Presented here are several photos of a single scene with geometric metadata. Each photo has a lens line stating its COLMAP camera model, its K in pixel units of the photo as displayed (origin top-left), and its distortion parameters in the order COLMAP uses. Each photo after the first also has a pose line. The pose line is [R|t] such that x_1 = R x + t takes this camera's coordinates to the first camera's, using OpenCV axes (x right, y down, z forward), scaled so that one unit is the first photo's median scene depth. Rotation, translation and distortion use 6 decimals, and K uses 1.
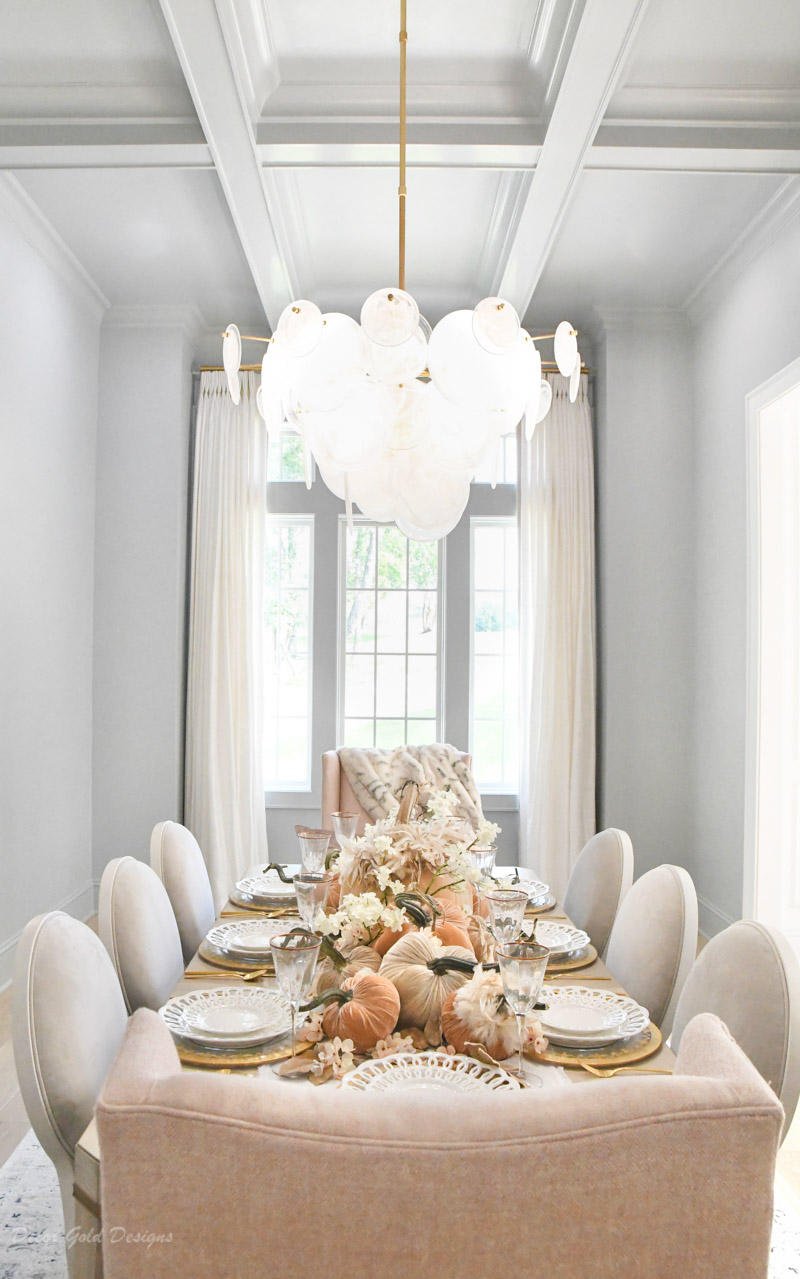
lens RADIAL K [[938.7, 0, 373.7], [0, 938.7, 650.0], [0, 0, 1]] dist [-0.093067, 0.054793]
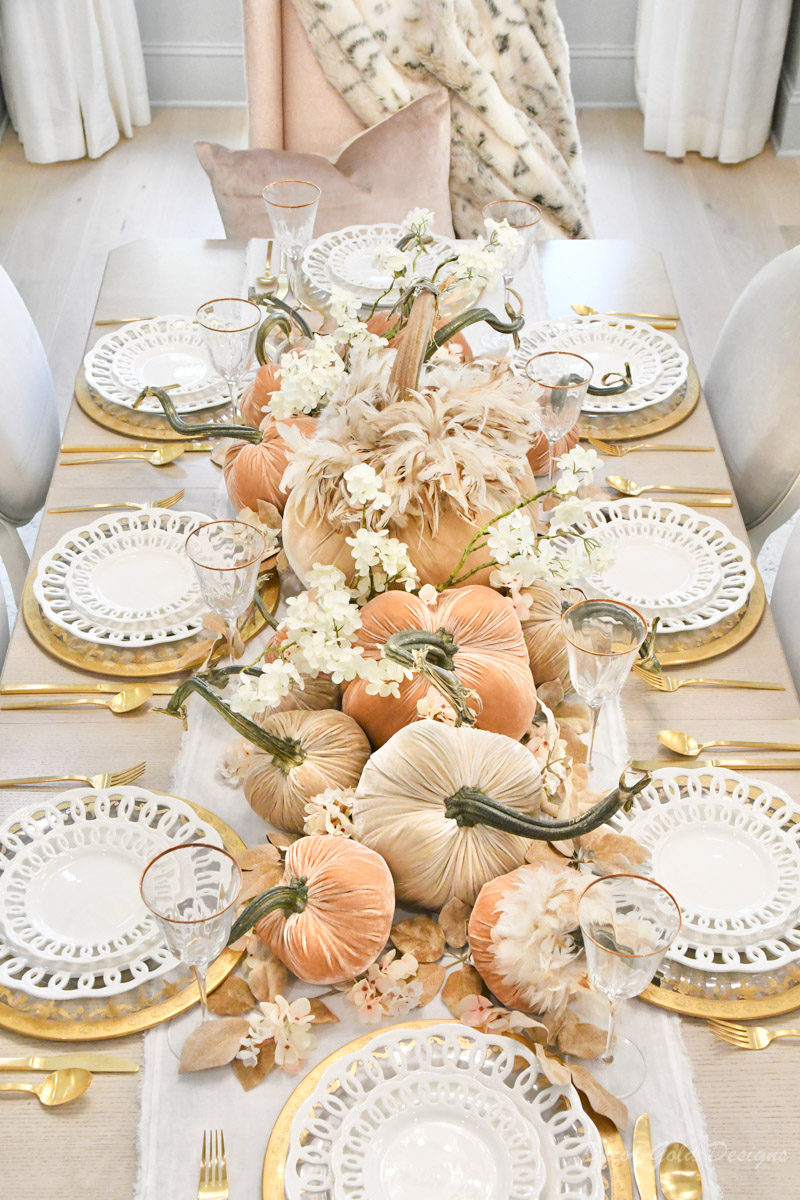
lens RADIAL K [[1541.2, 0, 404.8], [0, 1541.2, 618.7], [0, 0, 1]] dist [0.070249, 0.000000]
pose [[0.999745, -0.015465, 0.016464, 0.017845], [0.000695, 0.749565, 0.661930, -0.280831], [-0.022577, -0.661750, 0.749385, 0.345187]]
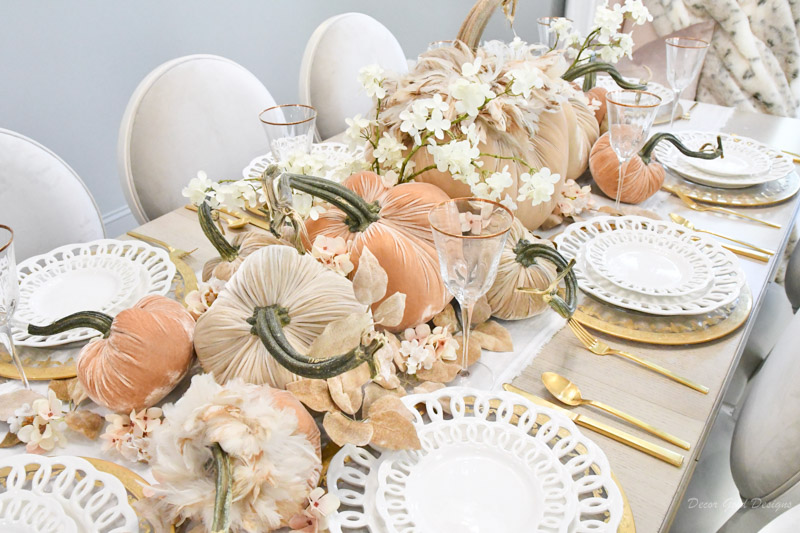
lens RADIAL K [[644.5, 0, 398.4], [0, 644.5, 267.6], [0, 0, 1]] dist [-0.115585, 0.099142]
pose [[0.809724, 0.285420, -0.512721, 0.278493], [0.038972, 0.845656, 0.532304, 0.090017], [0.585516, -0.451000, 0.673624, 0.677216]]
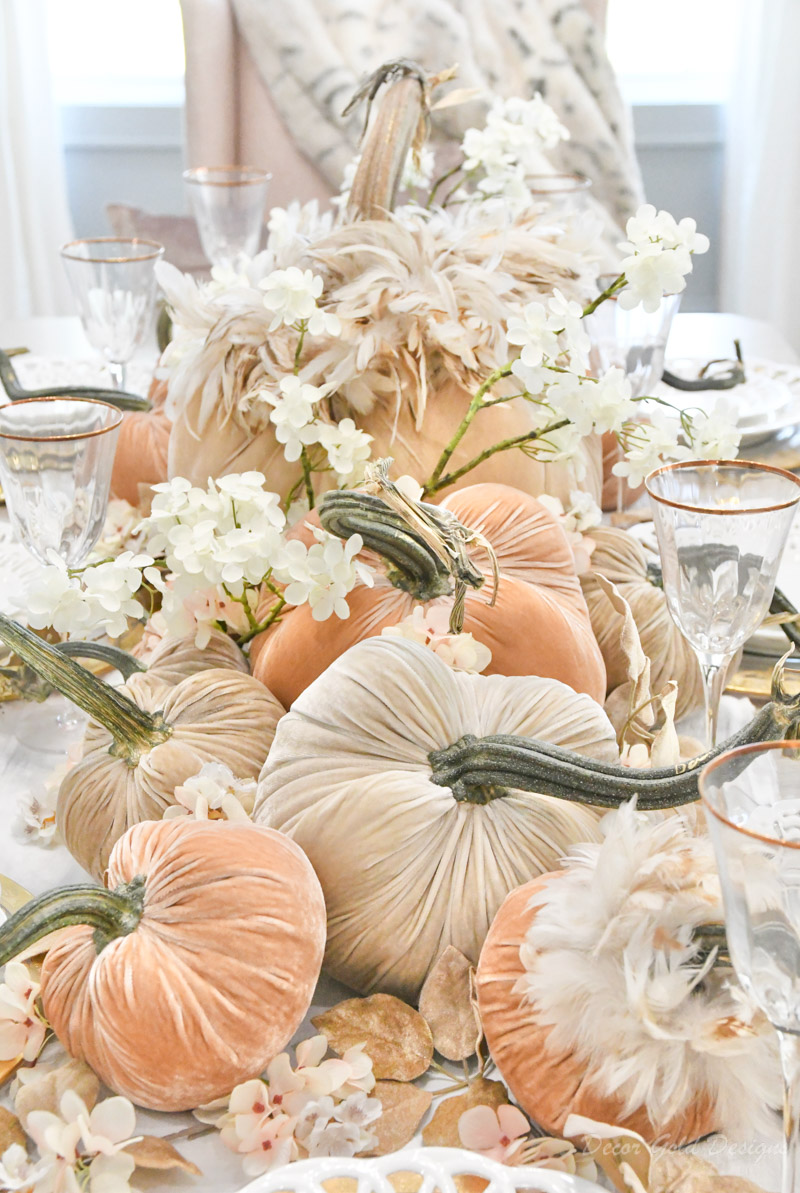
lens RADIAL K [[1961.6, 0, 411.7], [0, 1961.6, 607.1], [0, 0, 1]] dist [0.098767, 0.000000]
pose [[0.999814, -0.018807, 0.004271, 0.042831], [0.015623, 0.919658, 0.392409, 0.059940], [-0.011308, -0.392269, 0.919781, 0.415332]]
